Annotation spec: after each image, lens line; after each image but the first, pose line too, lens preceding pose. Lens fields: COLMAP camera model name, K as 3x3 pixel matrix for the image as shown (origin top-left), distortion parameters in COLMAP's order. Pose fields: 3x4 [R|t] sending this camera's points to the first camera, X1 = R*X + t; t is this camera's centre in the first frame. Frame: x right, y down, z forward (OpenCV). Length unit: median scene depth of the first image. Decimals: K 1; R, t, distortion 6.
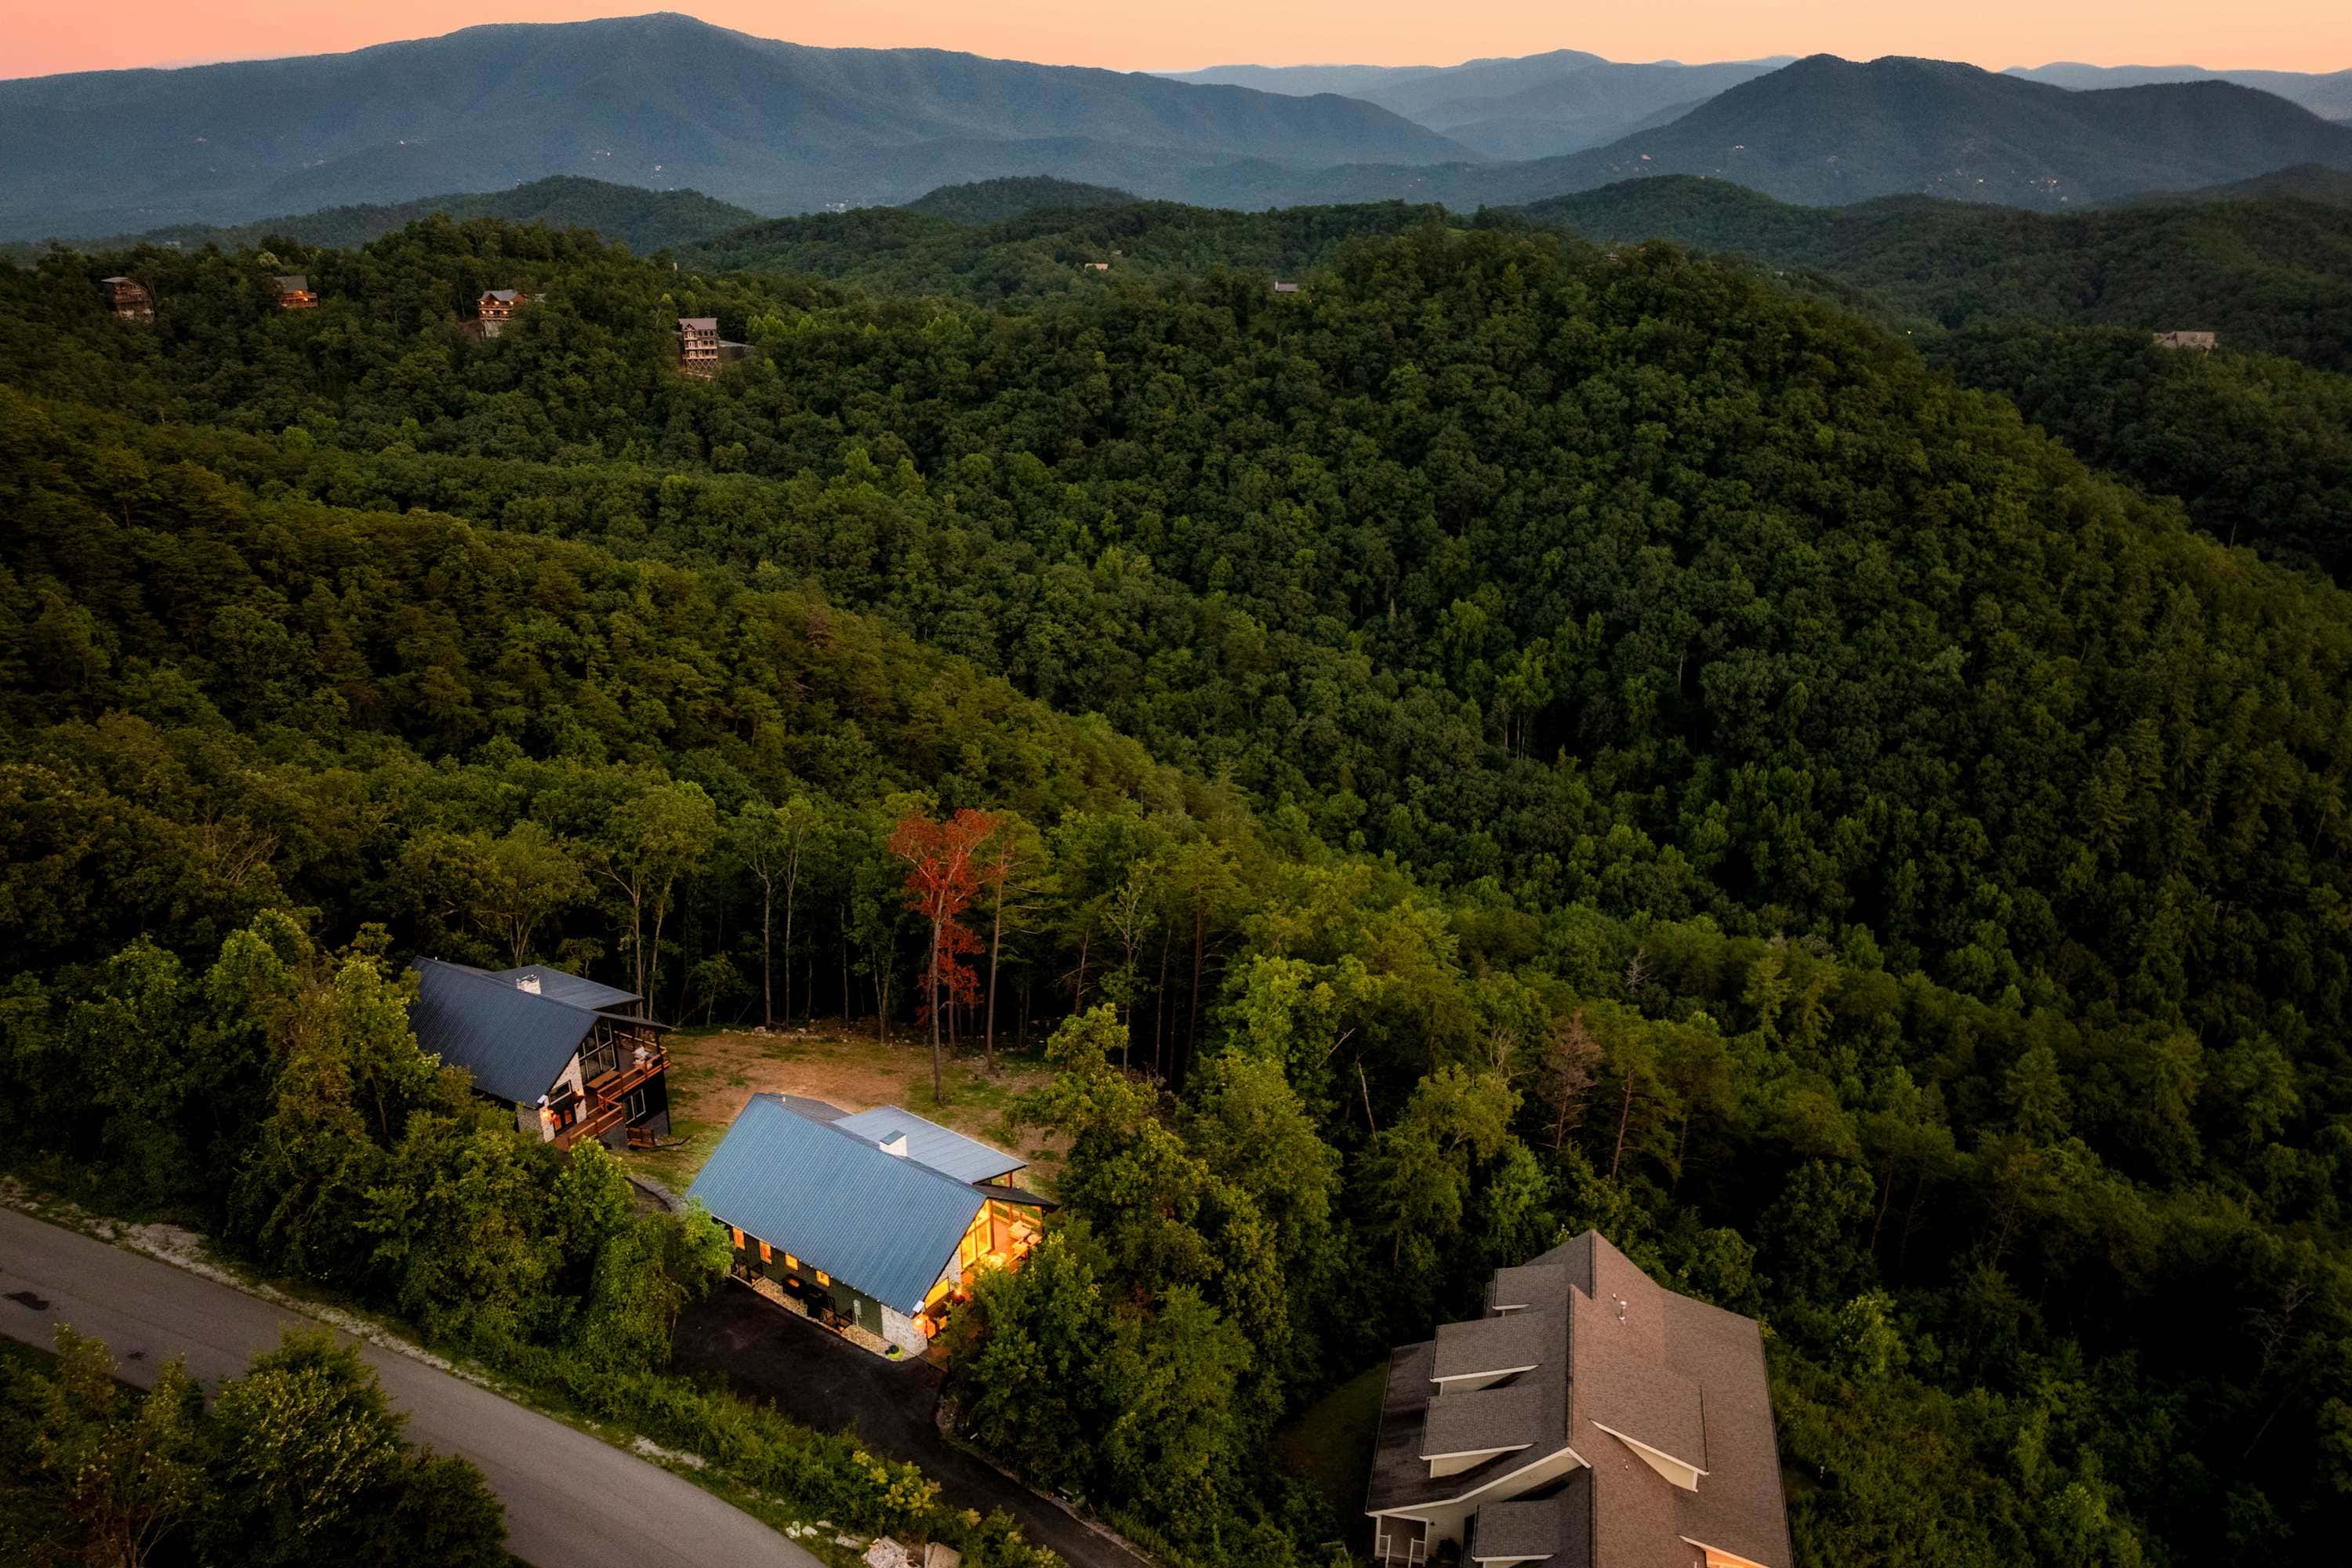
lens RADIAL K [[1677.7, 0, 1181.6], [0, 1677.7, 786.6], [0, 0, 1]] dist [-0.036416, 0.007125]
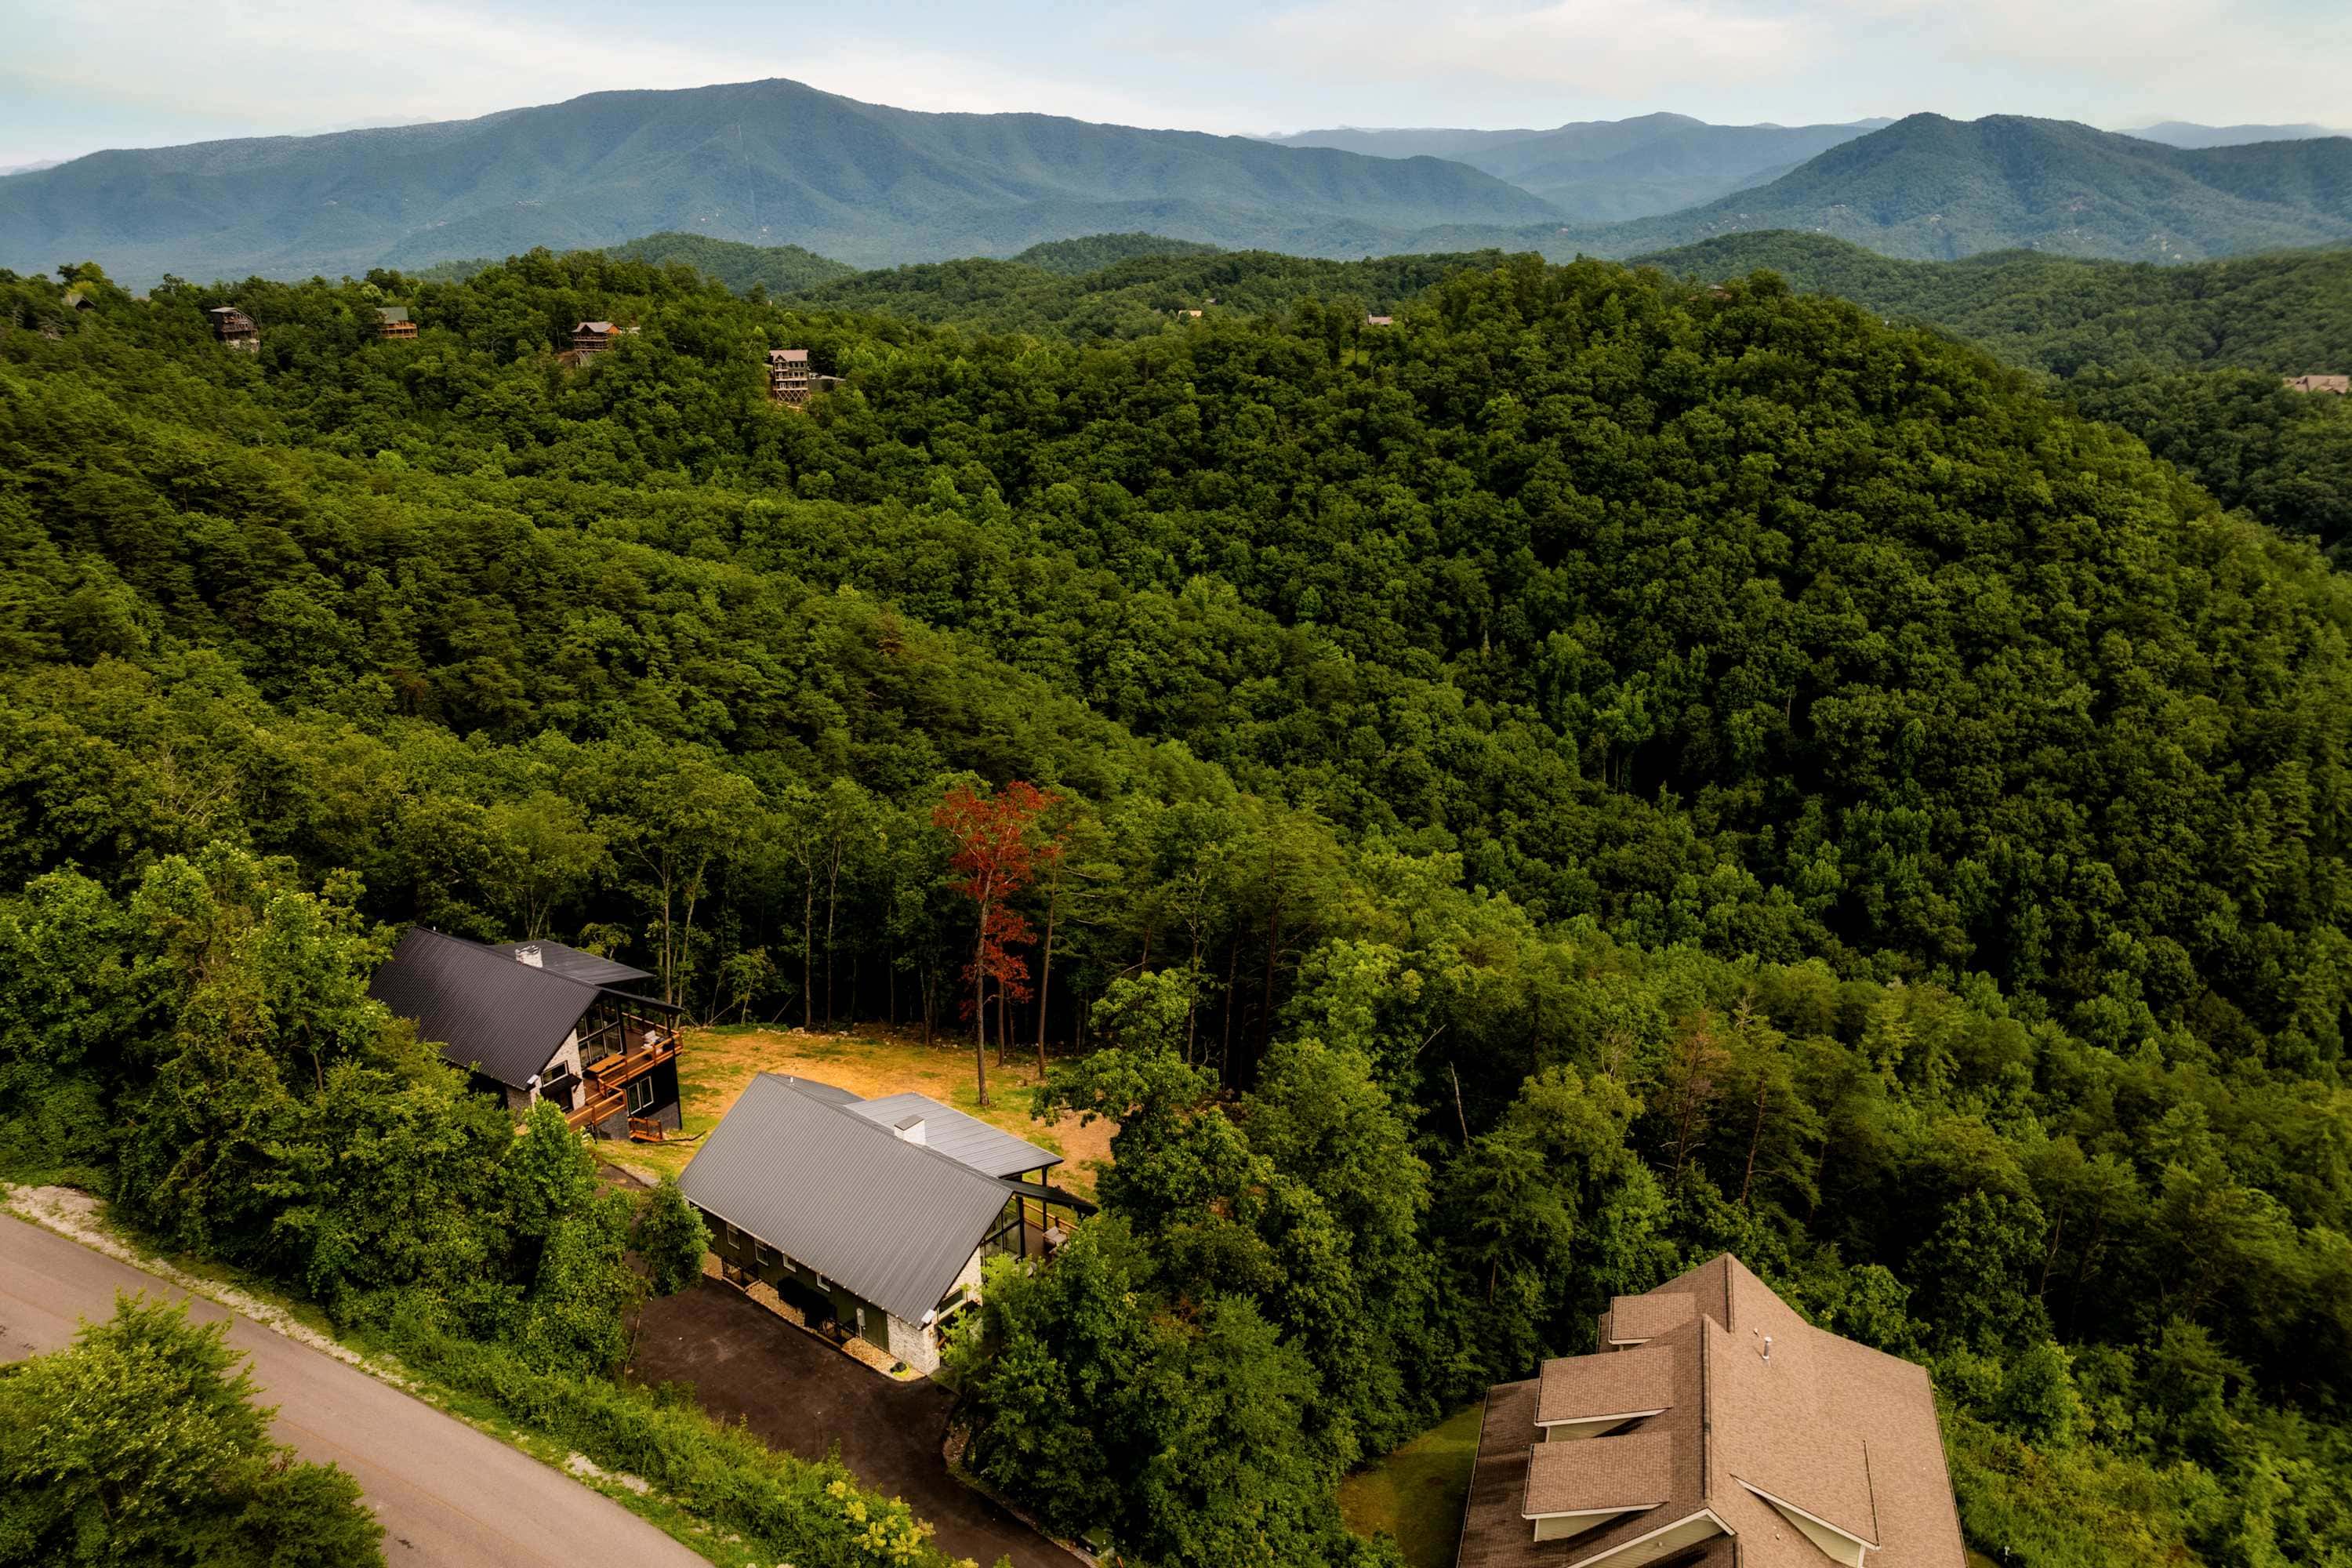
lens RADIAL K [[1677.7, 0, 1181.6], [0, 1677.7, 786.6], [0, 0, 1]] dist [-0.036416, 0.007125]
pose [[0.998503, 0.015042, -0.052592, 0.002094], [-0.016781, 0.999321, -0.032793, 0.011882], [0.052063, 0.033627, 0.998077, 0.026164]]
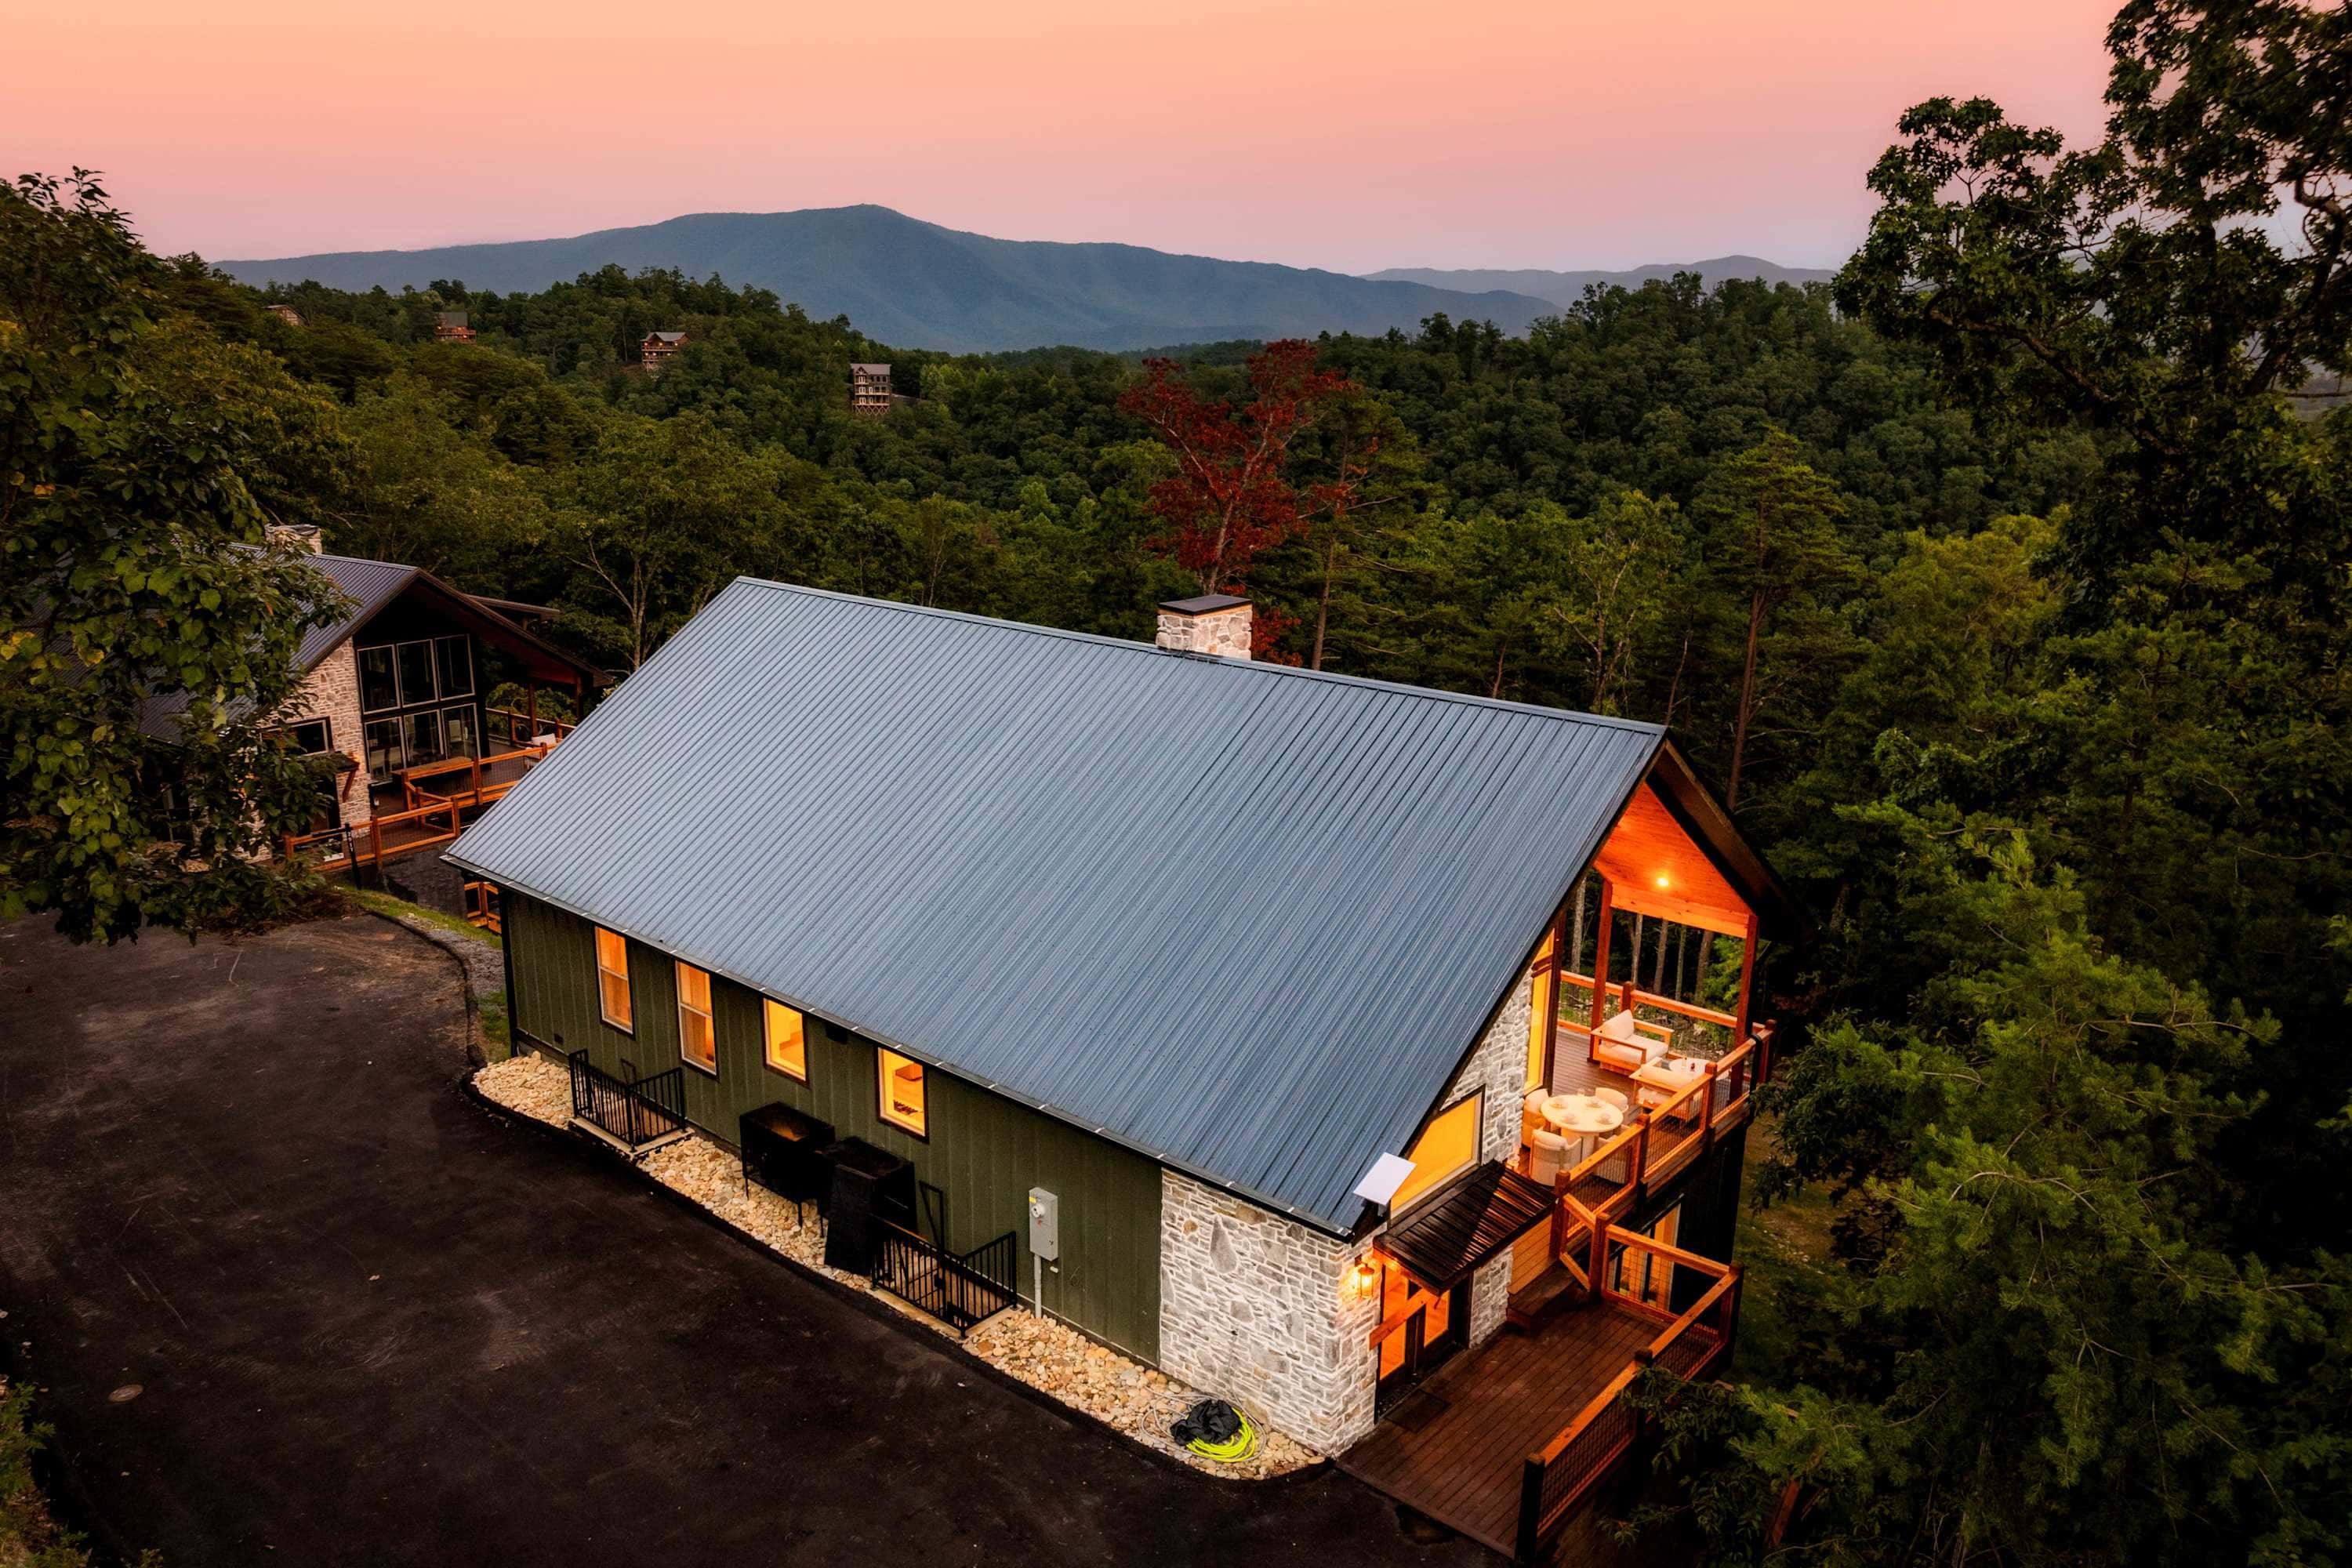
lens RADIAL K [[1690.6, 0, 1179.0], [0, 1690.6, 781.8], [0, 0, 1]] dist [-0.037698, 0.004520]
pose [[0.994900, 0.038156, -0.093374, -0.028968], [-0.048175, 0.993036, -0.107510, 0.050848], [0.088622, 0.111459, 0.989810, 0.142059]]
